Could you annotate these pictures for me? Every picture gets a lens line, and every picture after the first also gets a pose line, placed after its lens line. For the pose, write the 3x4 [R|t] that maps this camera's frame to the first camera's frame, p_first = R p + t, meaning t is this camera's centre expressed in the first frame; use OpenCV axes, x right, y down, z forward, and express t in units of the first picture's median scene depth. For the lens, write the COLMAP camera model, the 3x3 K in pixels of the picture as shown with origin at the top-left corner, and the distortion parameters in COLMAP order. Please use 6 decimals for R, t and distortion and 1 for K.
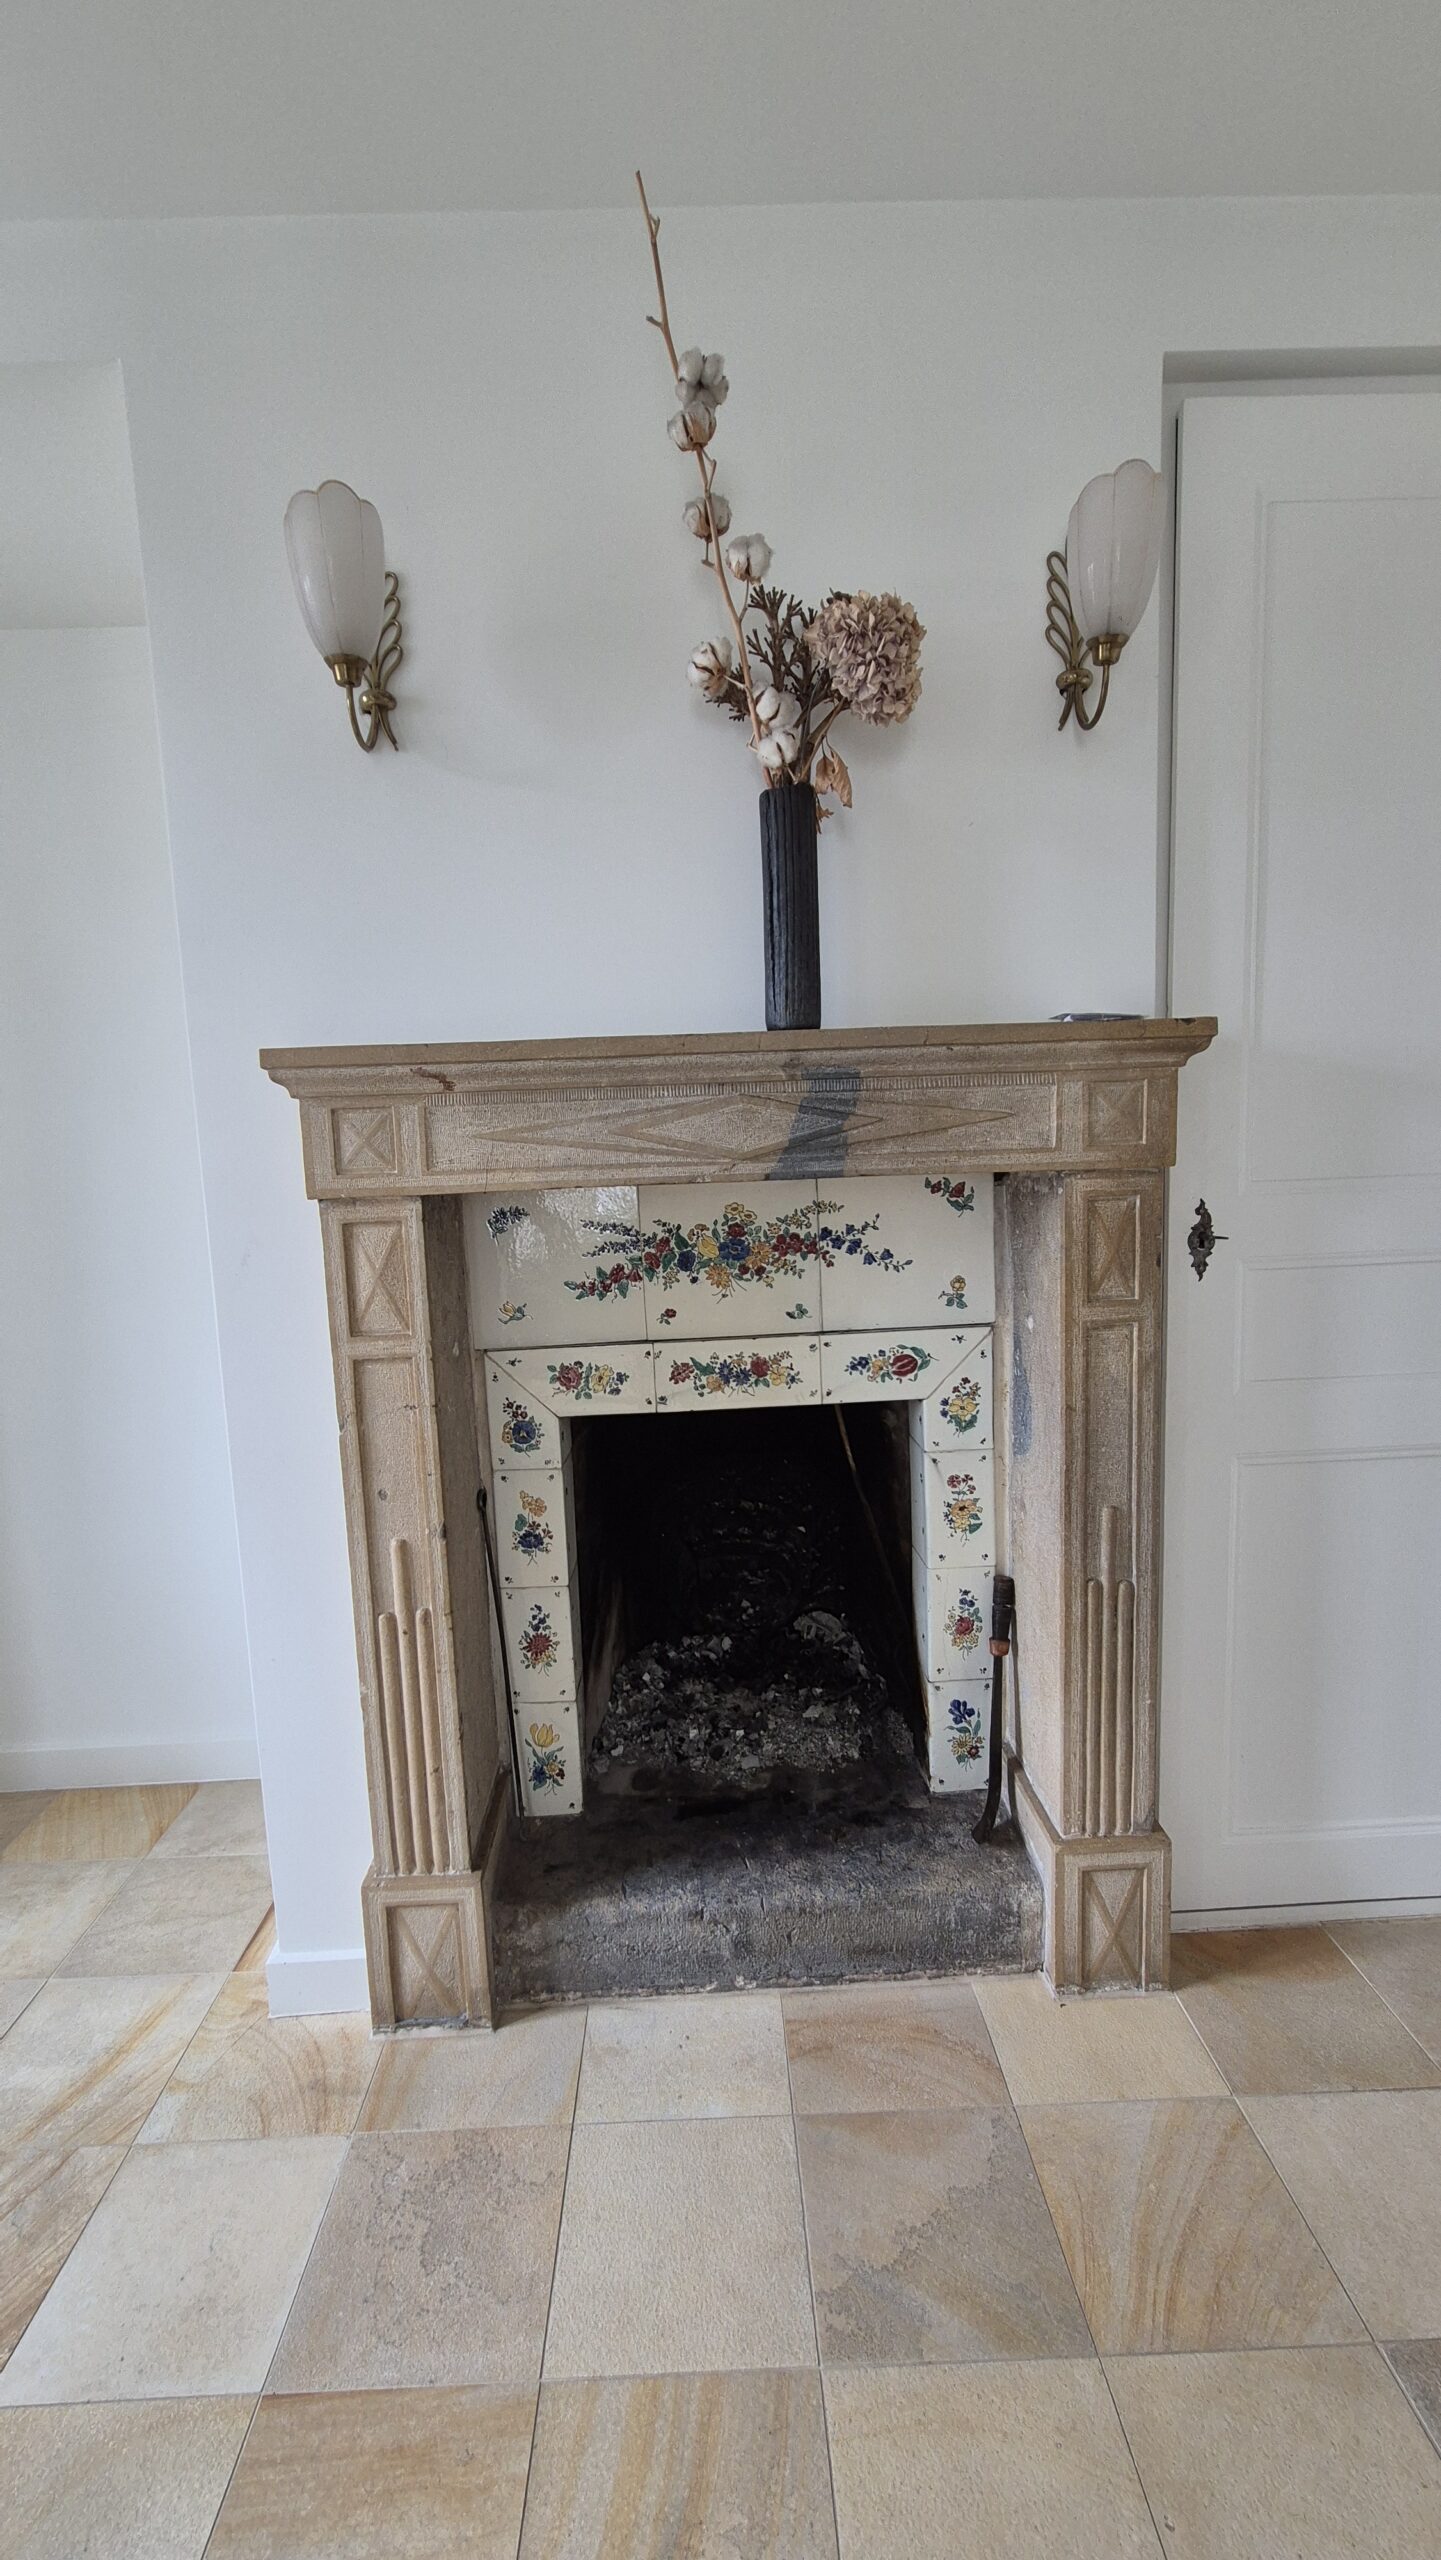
lens RADIAL K [[1039.0, 0, 707.9], [0, 1039.0, 1282.5], [0, 0, 1]] dist [0.001269, 0.000225]
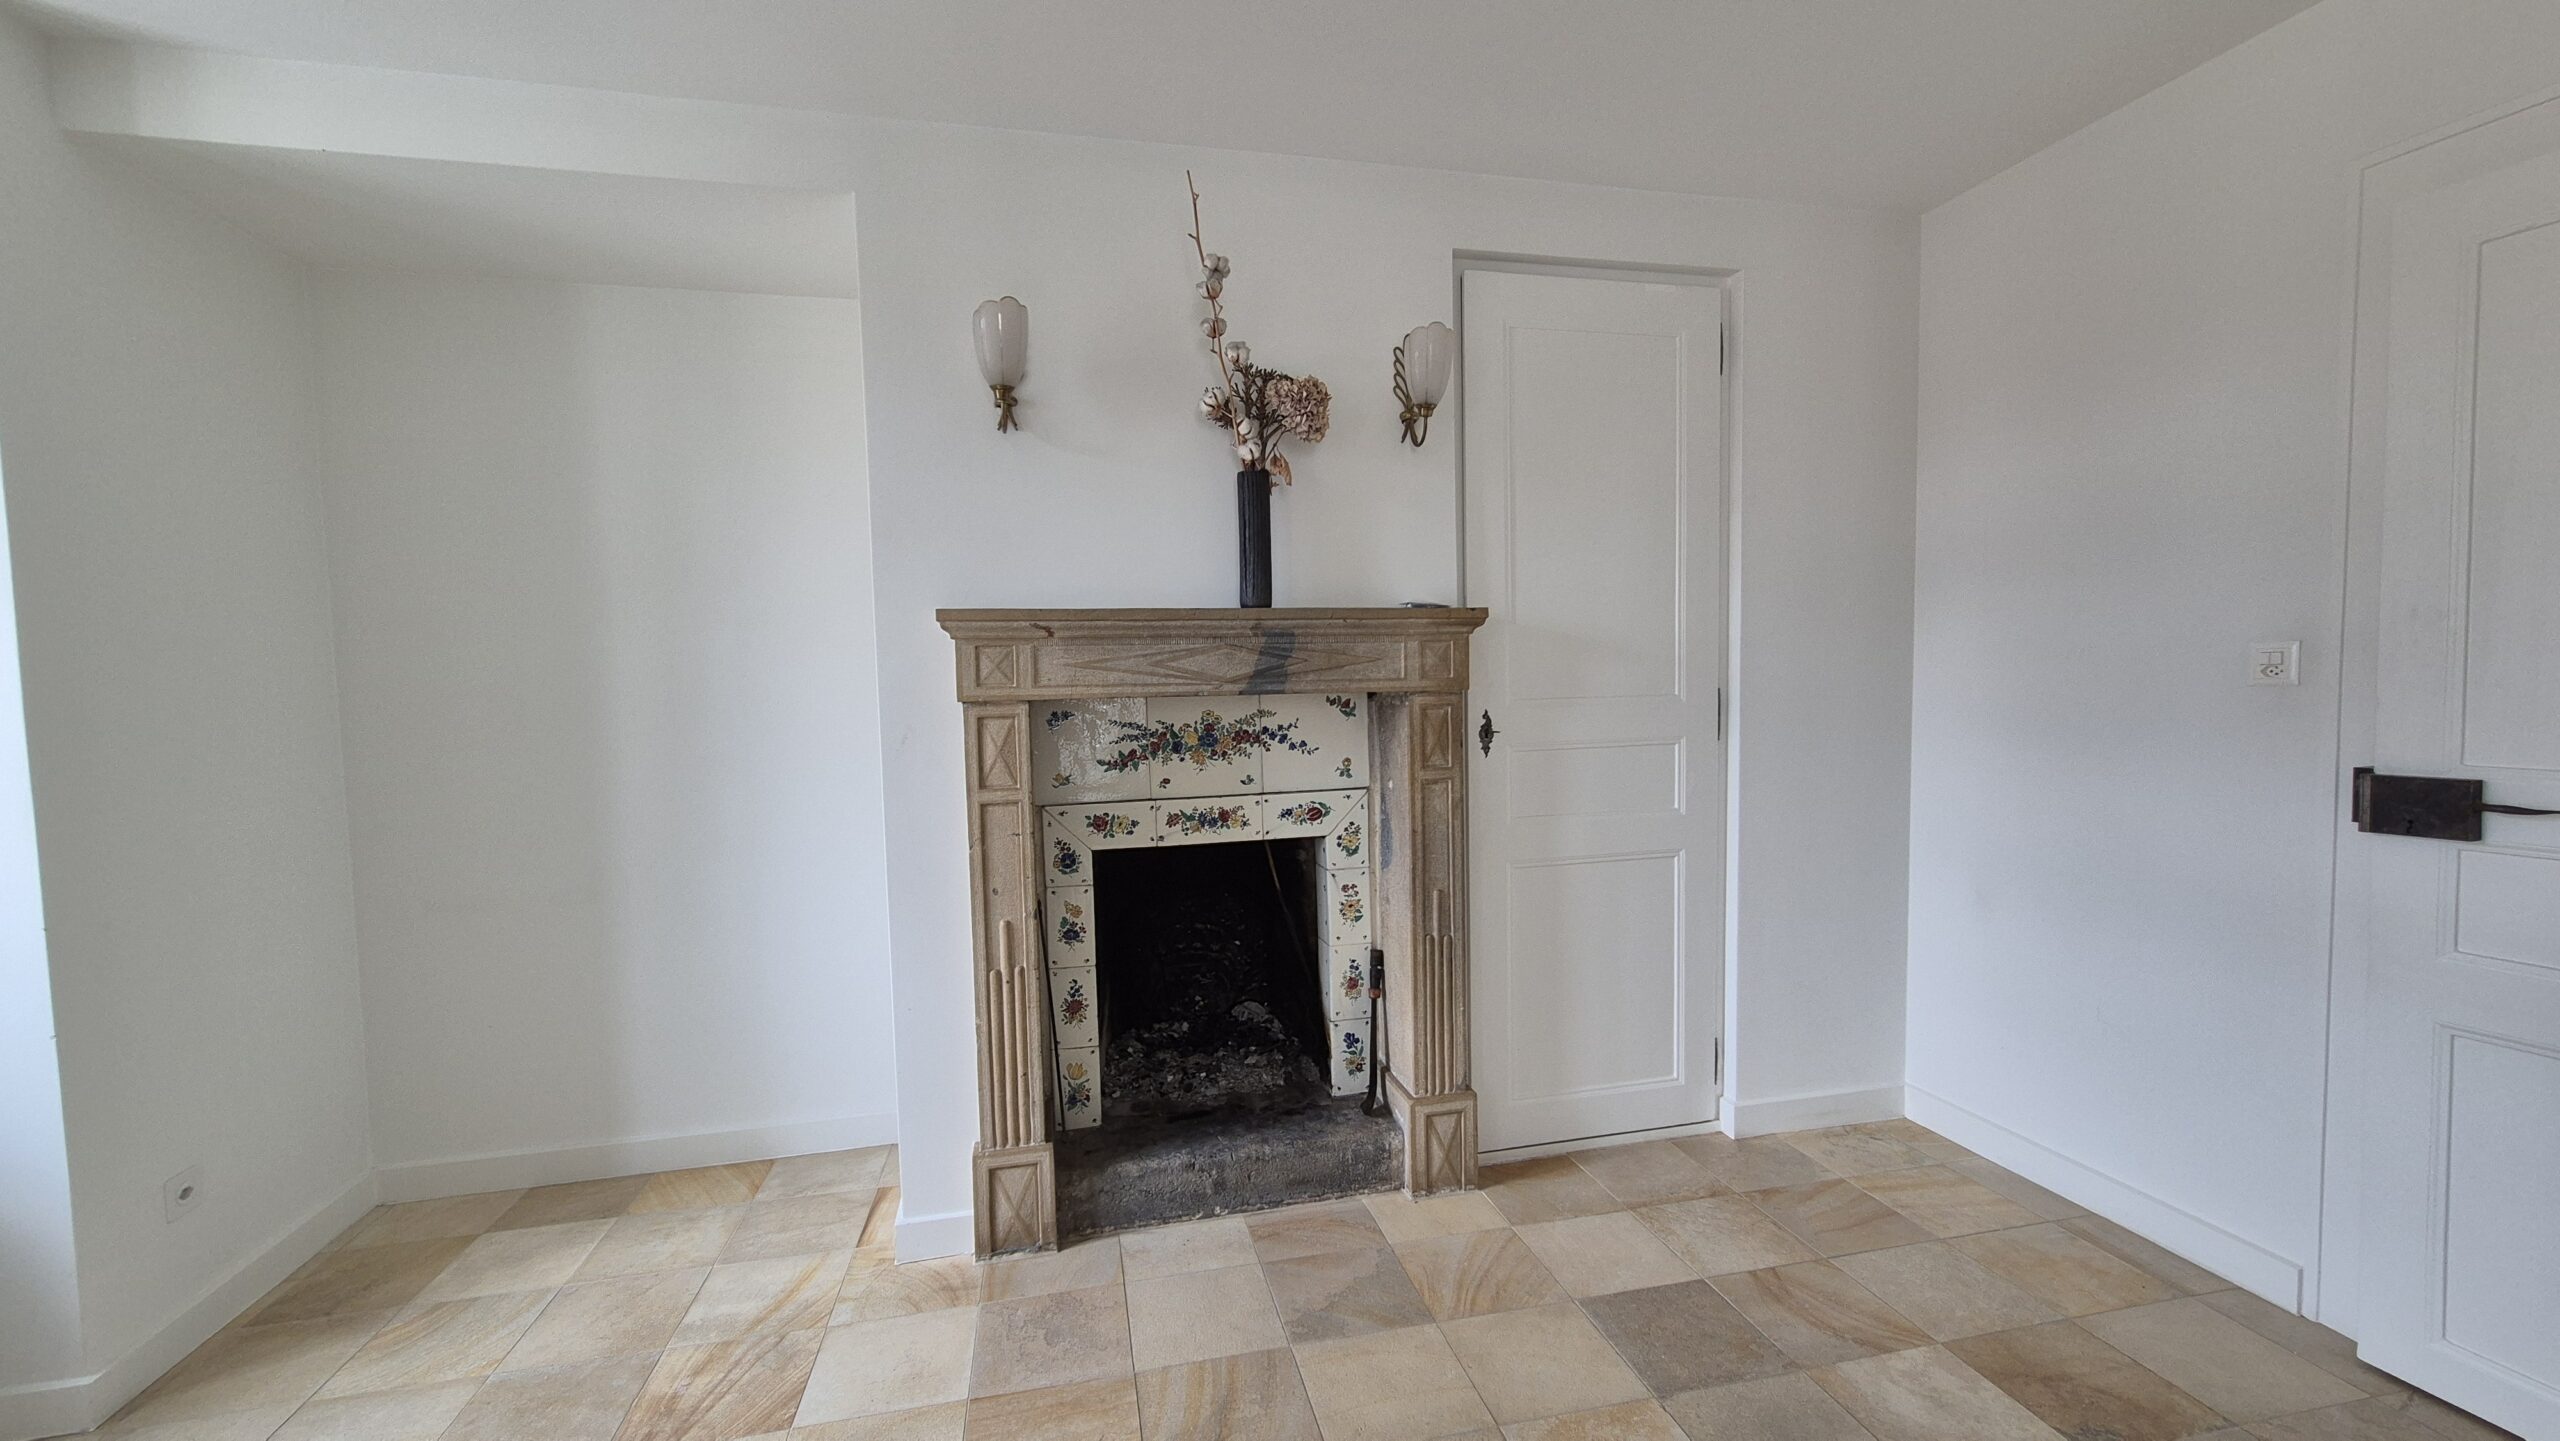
lens RADIAL K [[1039.0, 0, 1288.5], [0, 1039.0, 729.7], [0, 0, 1]] dist [0.001269, 0.000225]
pose [[0.977855, 0.008488, 0.209109, -0.212952], [0.007749, 0.997023, -0.076709, 0.086176], [-0.209138, 0.076631, 0.974879, -0.635888]]
